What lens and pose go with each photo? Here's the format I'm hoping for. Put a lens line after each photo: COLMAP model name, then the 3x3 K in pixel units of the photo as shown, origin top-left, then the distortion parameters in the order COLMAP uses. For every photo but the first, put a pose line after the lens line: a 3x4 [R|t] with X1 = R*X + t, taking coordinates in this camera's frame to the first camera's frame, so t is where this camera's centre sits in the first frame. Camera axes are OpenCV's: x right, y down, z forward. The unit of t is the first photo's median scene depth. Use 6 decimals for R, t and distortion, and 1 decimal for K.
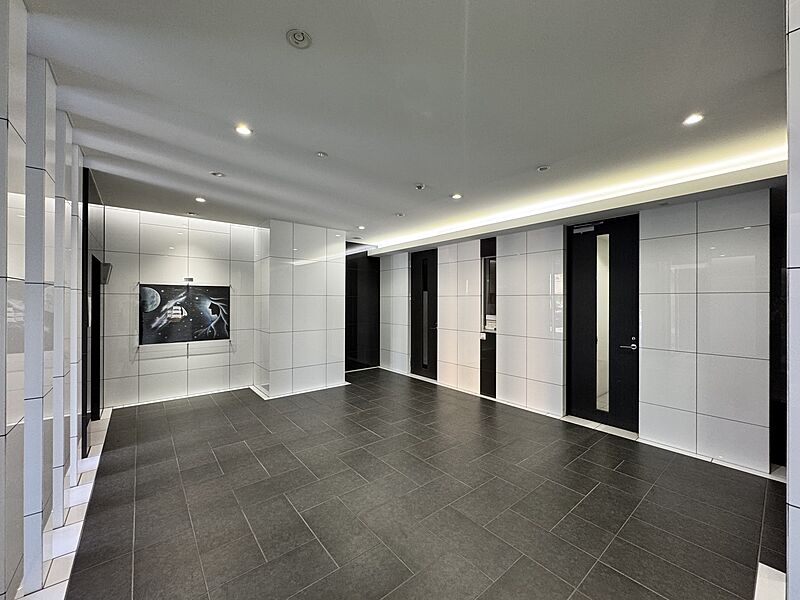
lens RADIAL K [[320.2, 0, 401.4], [0, 320.2, 301.2], [0, 0, 1]] dist [-0.001405, -0.000013]
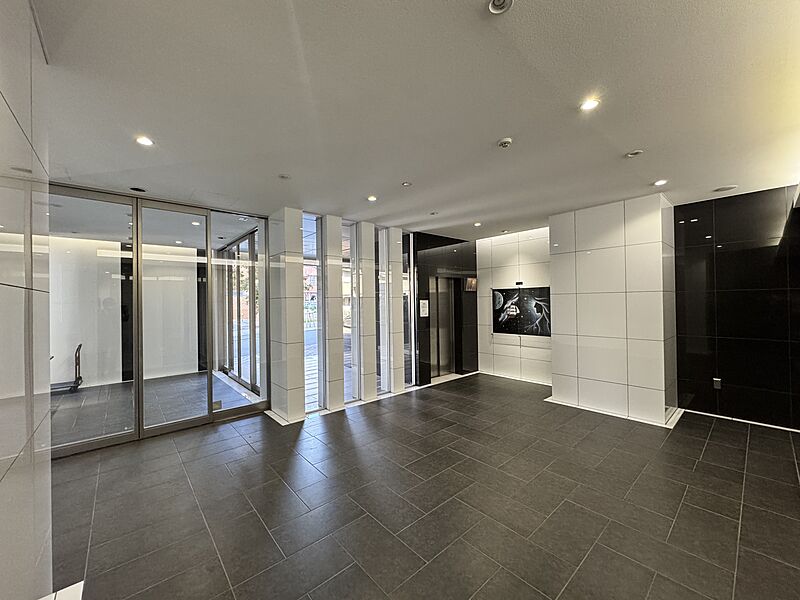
lens RADIAL K [[320.2, 0, 401.2], [0, 320.2, 299.8], [0, 0, 1]] dist [-0.001405, -0.000013]
pose [[0.024365, -0.010068, -0.999652, 0.550764], [0.014017, 0.999854, -0.009729, 0.000183], [0.999605, -0.013775, 0.024502, 0.530072]]
